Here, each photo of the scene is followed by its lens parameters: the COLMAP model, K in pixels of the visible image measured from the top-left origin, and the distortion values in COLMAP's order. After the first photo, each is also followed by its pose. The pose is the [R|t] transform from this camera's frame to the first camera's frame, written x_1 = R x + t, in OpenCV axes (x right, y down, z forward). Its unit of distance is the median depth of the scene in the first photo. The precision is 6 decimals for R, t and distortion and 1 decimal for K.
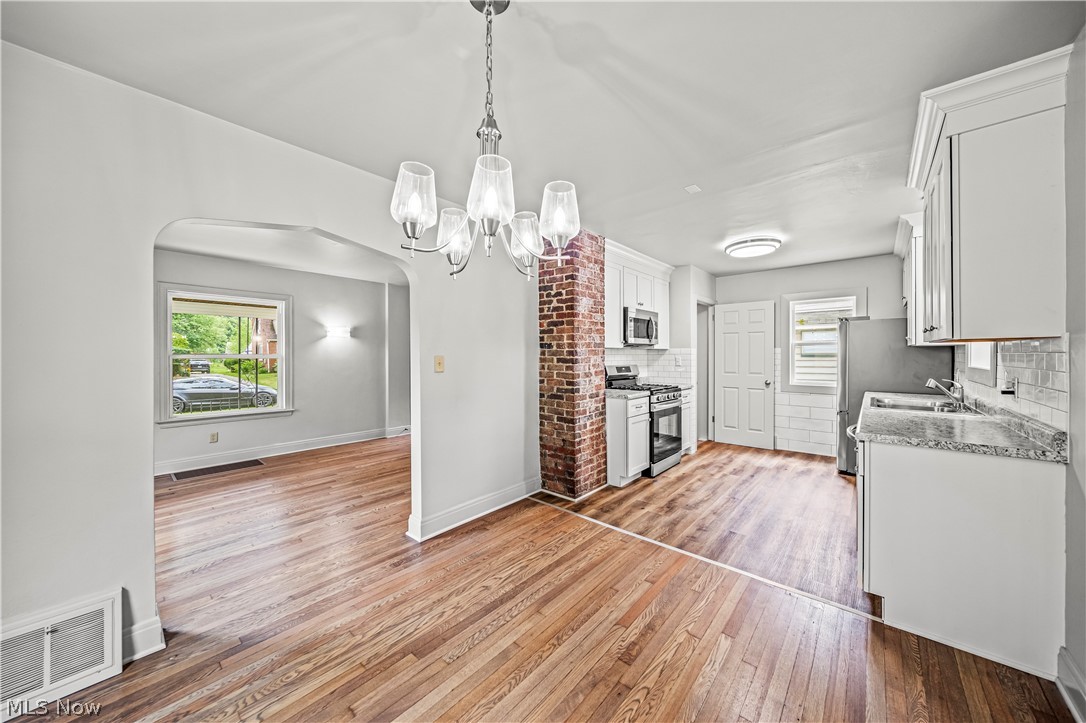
lens RADIAL K [[382.9, 0, 543.2], [0, 382.9, 357.3], [0, 0, 1]] dist [0.000428, -0.000069]
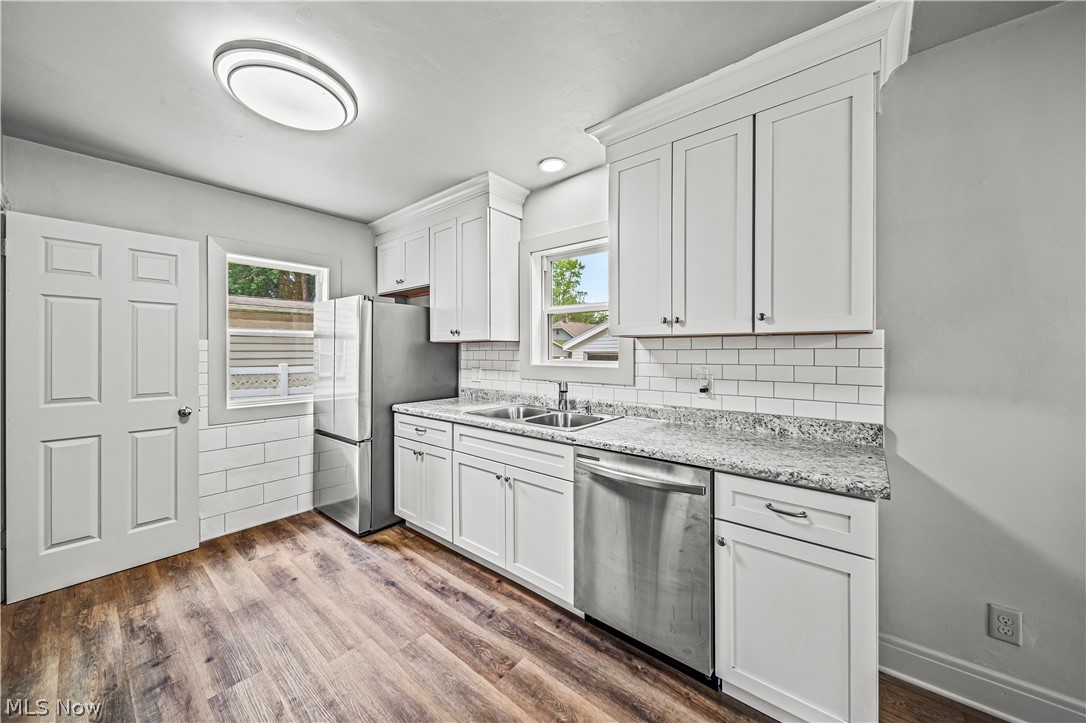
lens RADIAL K [[391.3, 0, 545.4], [0, 391.3, 349.3], [0, 0, 1]] dist [-0.000224, -0.000189]
pose [[-0.019608, 0.004031, 0.999800, 0.115659], [0.010136, 0.999941, -0.003832, -0.006381], [-0.999756, 0.010058, -0.019648, 0.709140]]
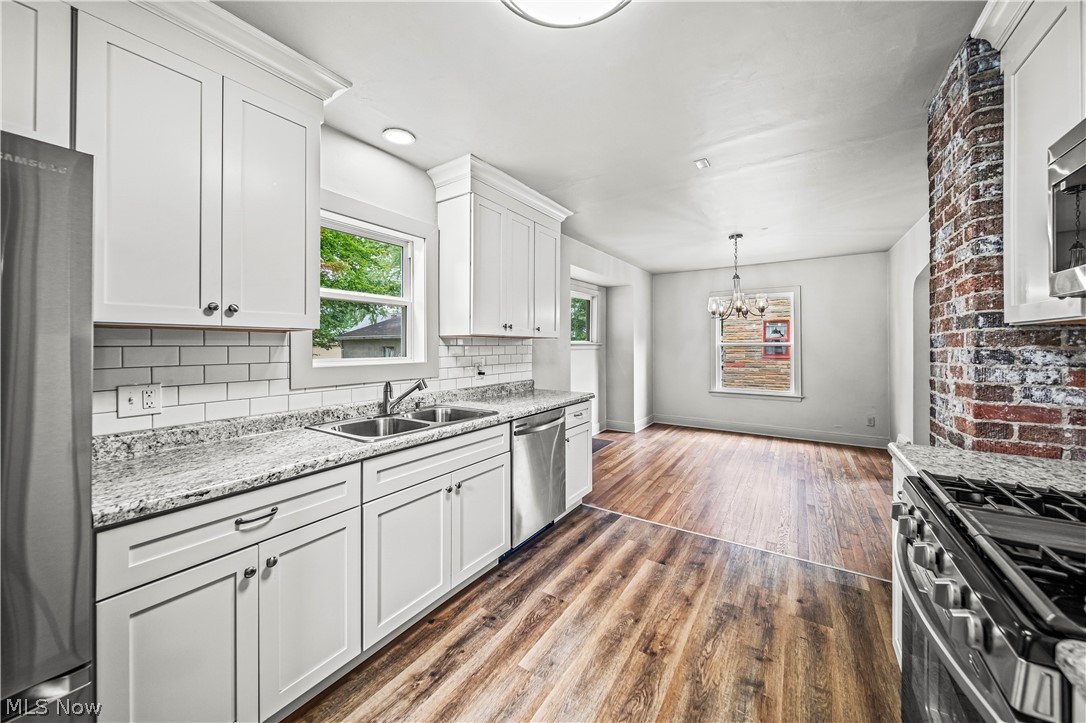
lens RADIAL K [[383.6, 0, 543.0], [0, 383.6, 342.8], [0, 0, 1]] dist [0.000560, -0.000152]
pose [[-0.992348, 0.005471, -0.123354, 0.575700], [0.005632, 0.999984, -0.000956, -0.010197], [0.123347, -0.001644, -0.992362, 1.215303]]
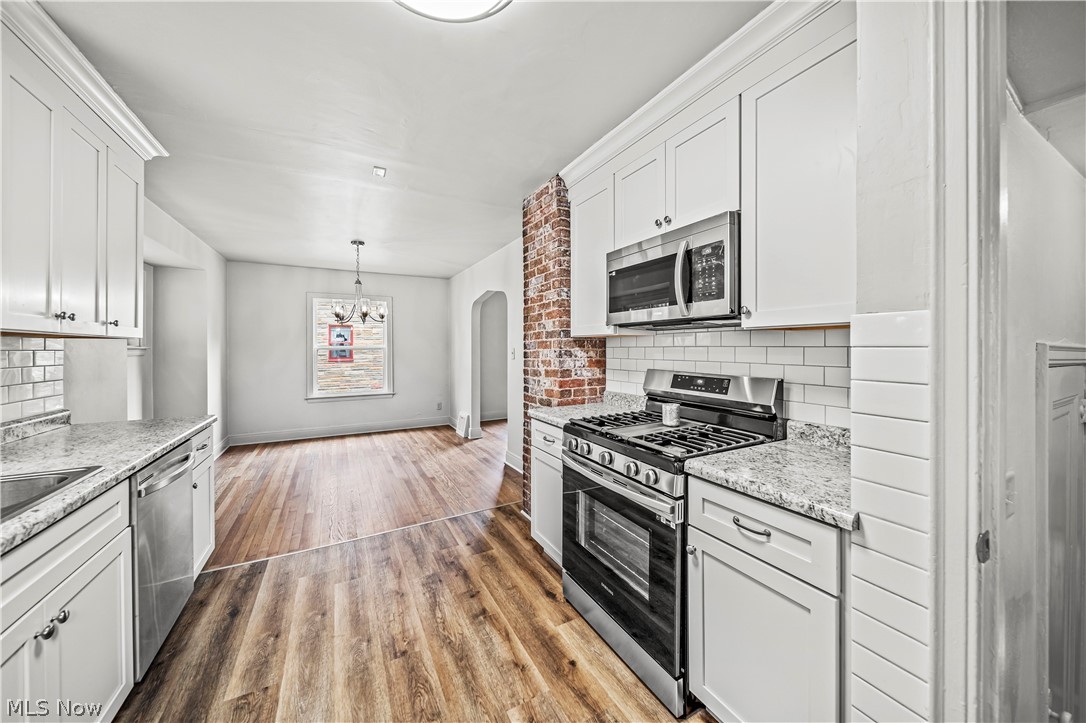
lens RADIAL K [[382.3, 0, 543.6], [0, 382.3, 347.7], [0, 0, 1]] dist [-0.000042, -0.000107]
pose [[-0.353214, 0.007561, -0.935512, 0.734207], [0.002608, 0.999971, 0.007098, -0.010553], [0.935539, 0.000067, -0.353224, 1.114612]]
